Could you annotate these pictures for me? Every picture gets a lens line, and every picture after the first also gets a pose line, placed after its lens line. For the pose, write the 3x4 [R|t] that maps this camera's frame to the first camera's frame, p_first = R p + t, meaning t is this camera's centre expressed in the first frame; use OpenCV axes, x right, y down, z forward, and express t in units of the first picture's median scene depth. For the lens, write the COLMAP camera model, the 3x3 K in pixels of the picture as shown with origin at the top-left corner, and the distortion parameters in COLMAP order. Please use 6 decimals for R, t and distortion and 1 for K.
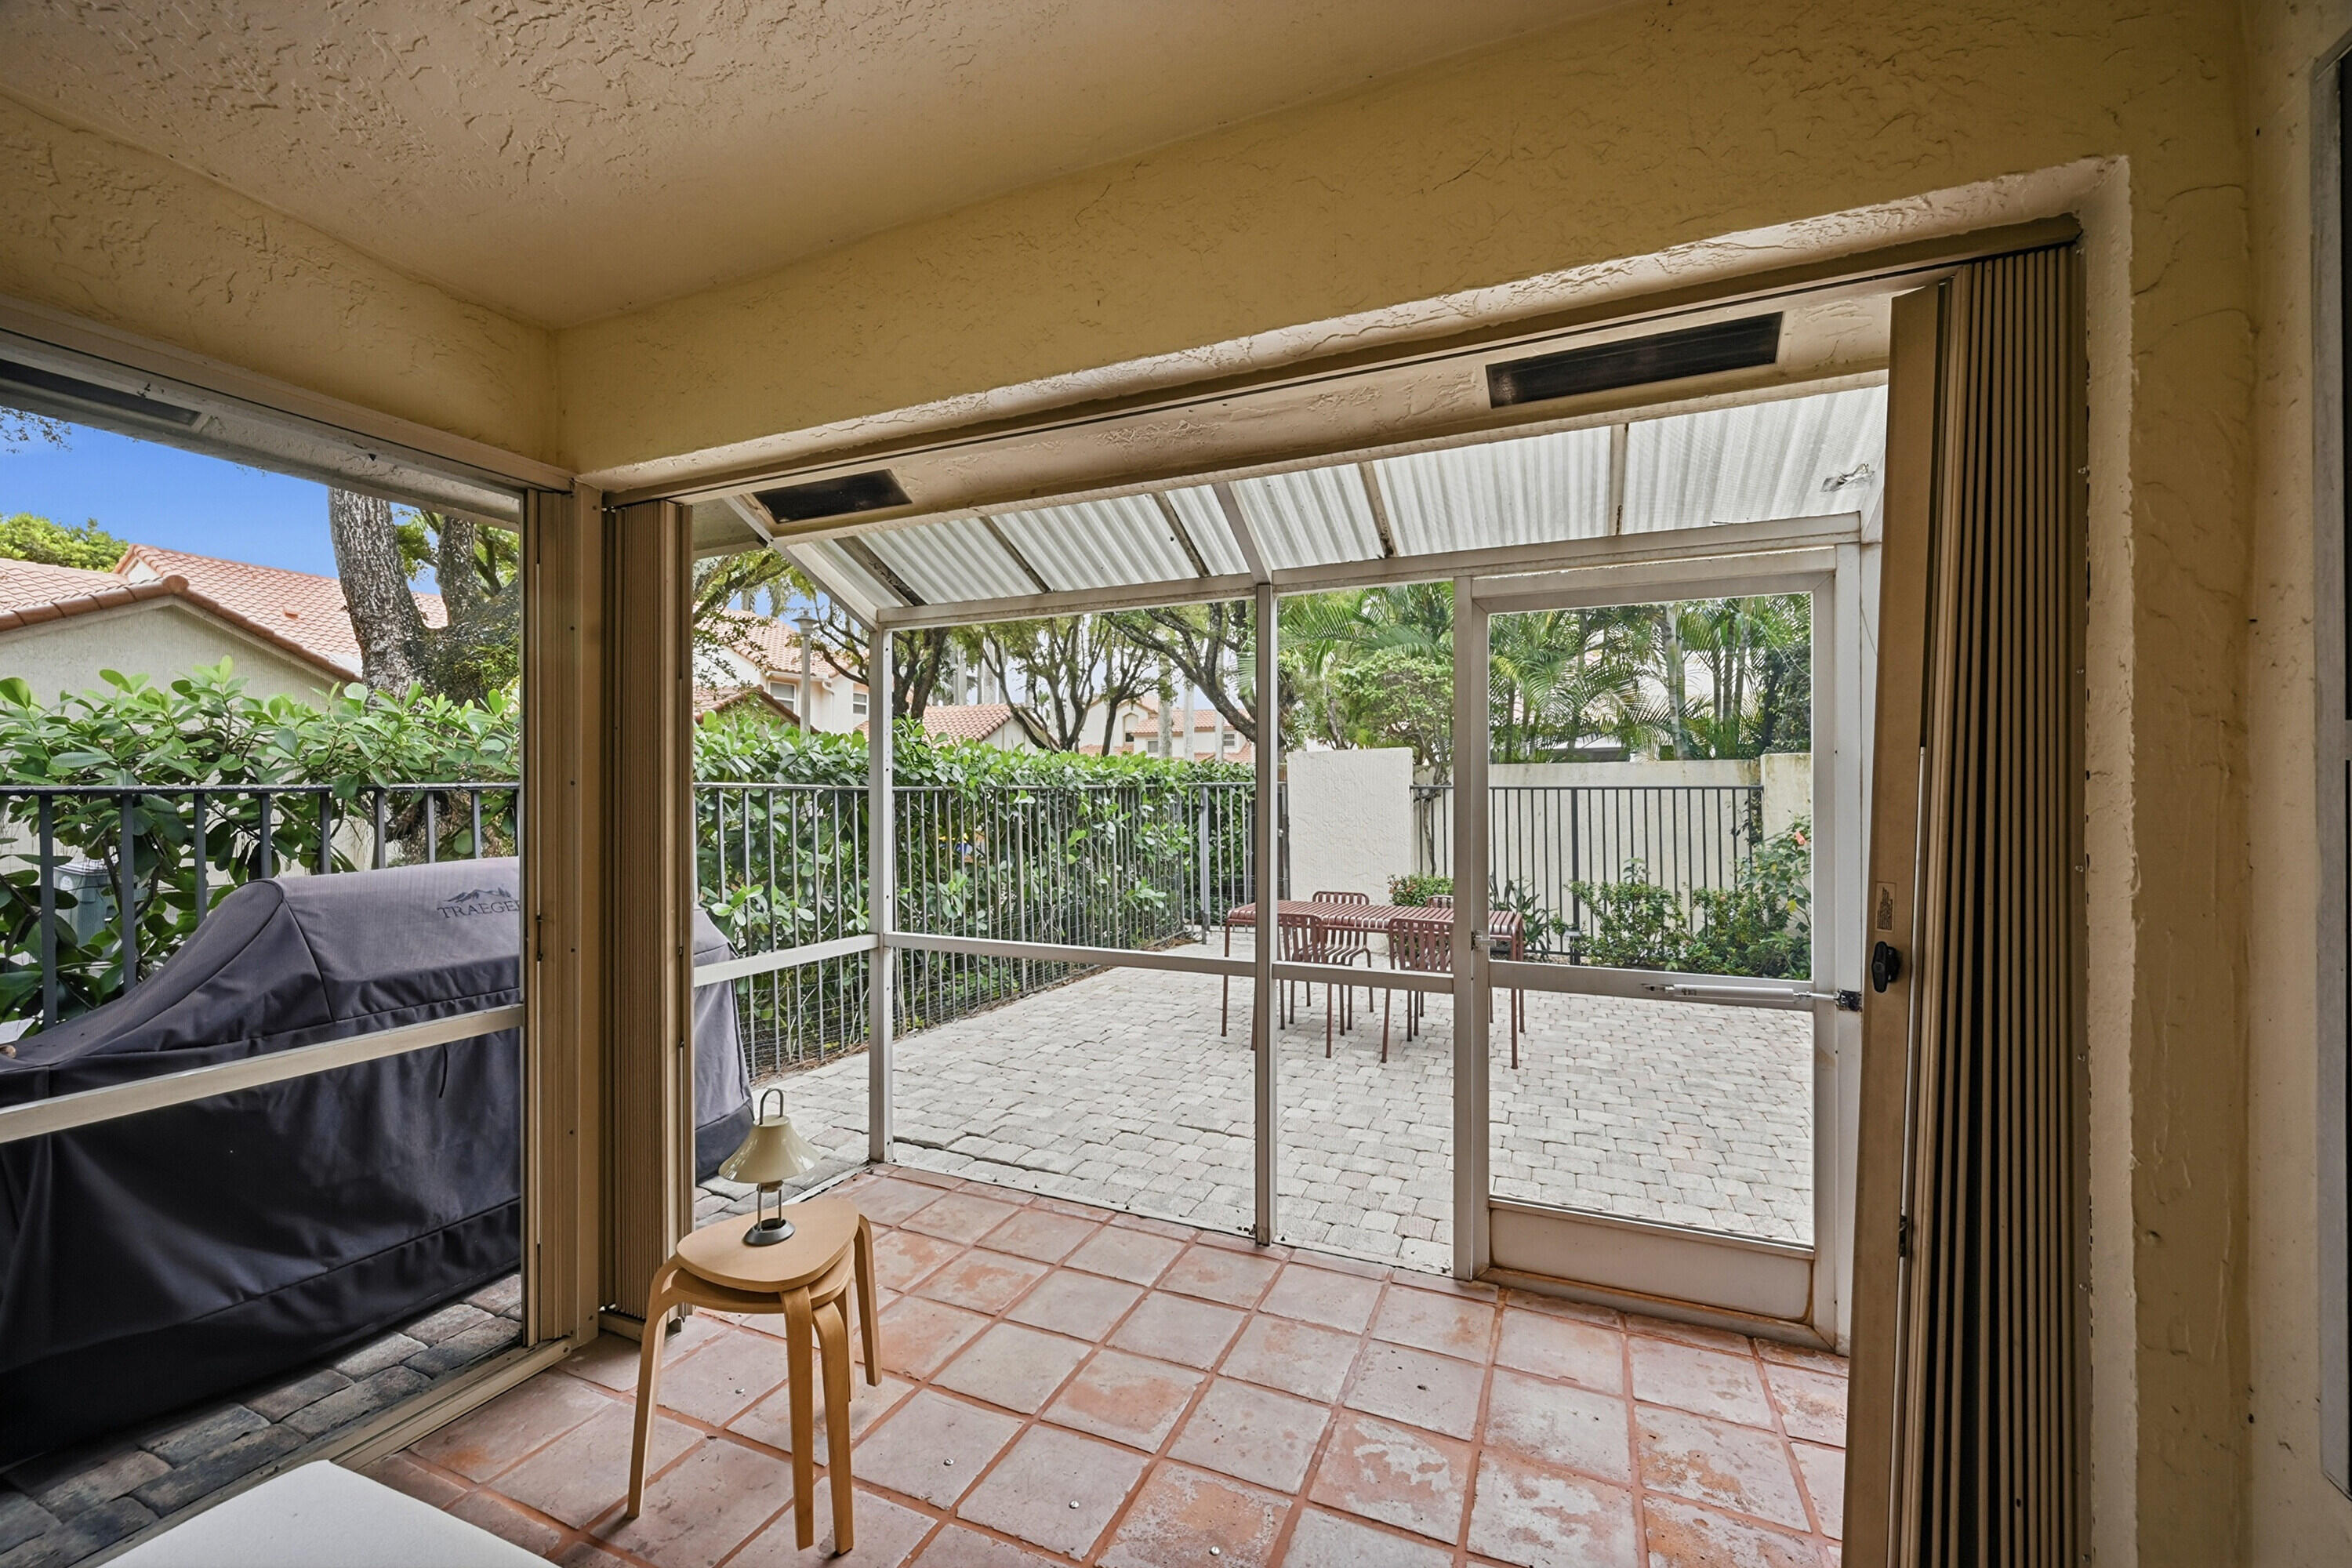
lens RADIAL K [[938.9, 0, 1190.6], [0, 938.9, 799.6], [0, 0, 1]] dist [-0.001592, -0.000259]
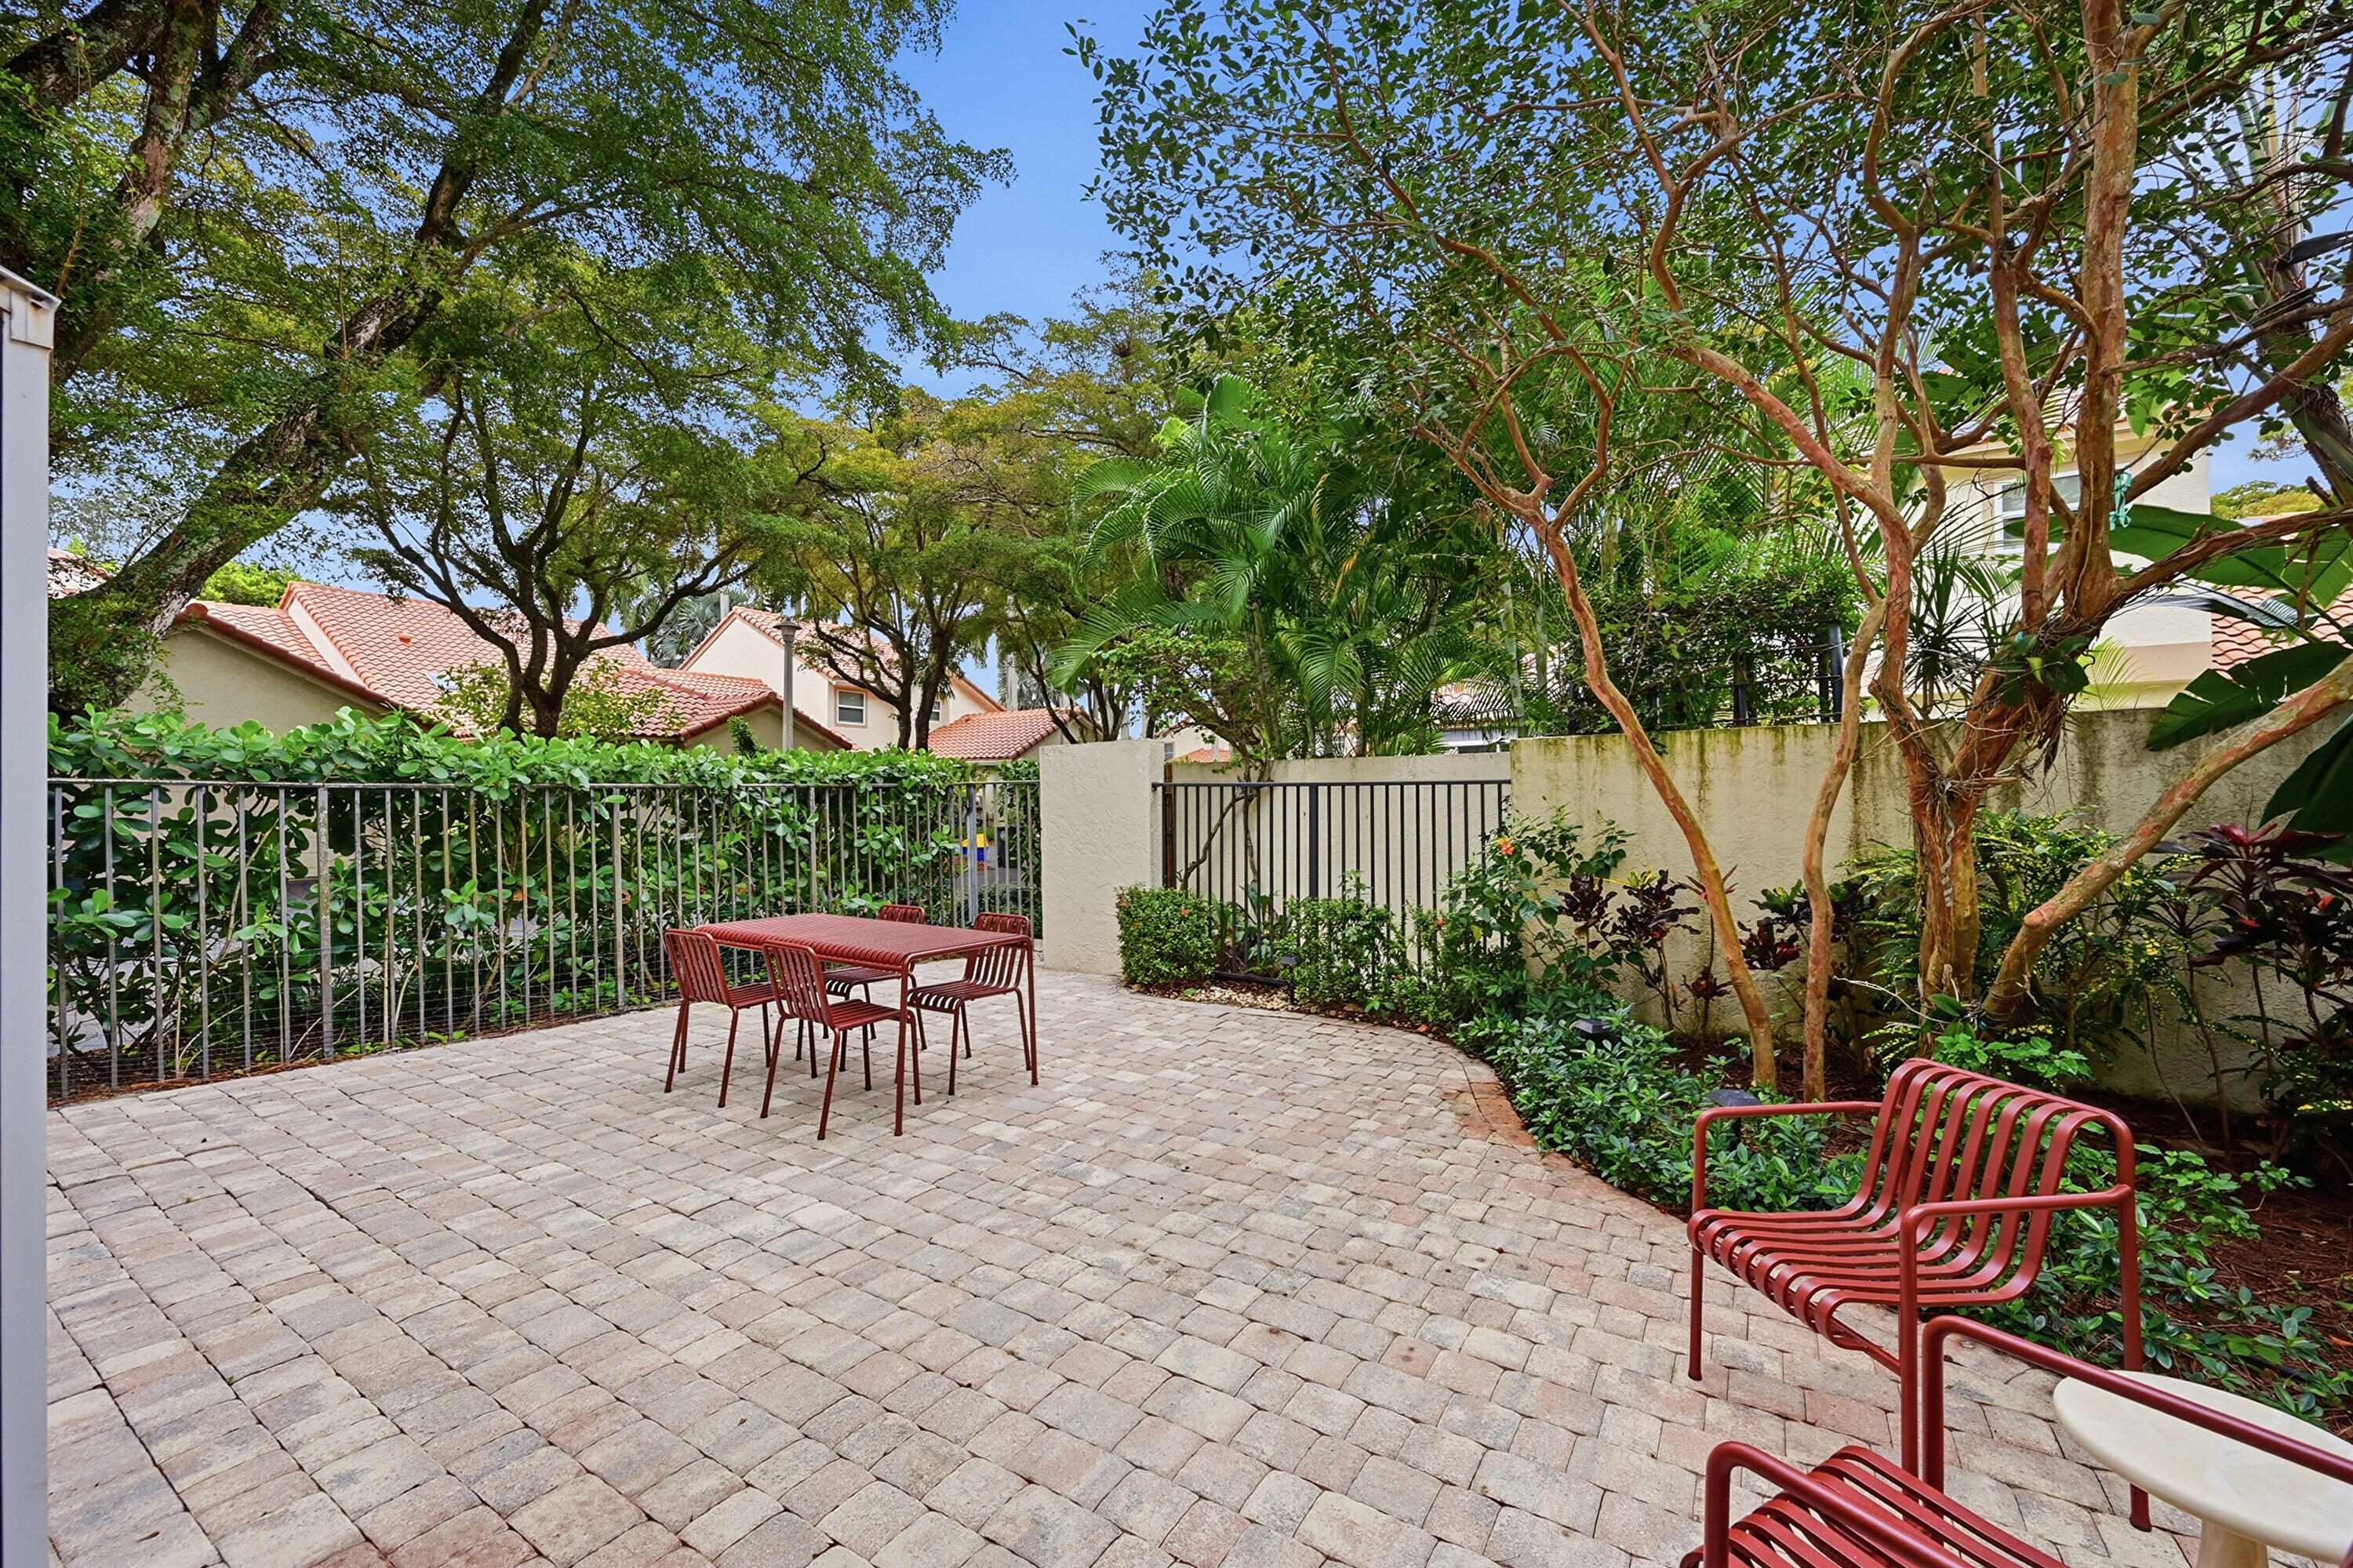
lens RADIAL K [[939.3, 0, 1187.2], [0, 939.3, 800.8], [0, 0, 1]] dist [-0.001592, -0.000259]
pose [[0.983294, -0.004293, -0.181973, 0.740688], [0.004341, 0.999991, -0.000135, 0.004170], [0.181972, -0.000657, 0.983303, 0.264003]]
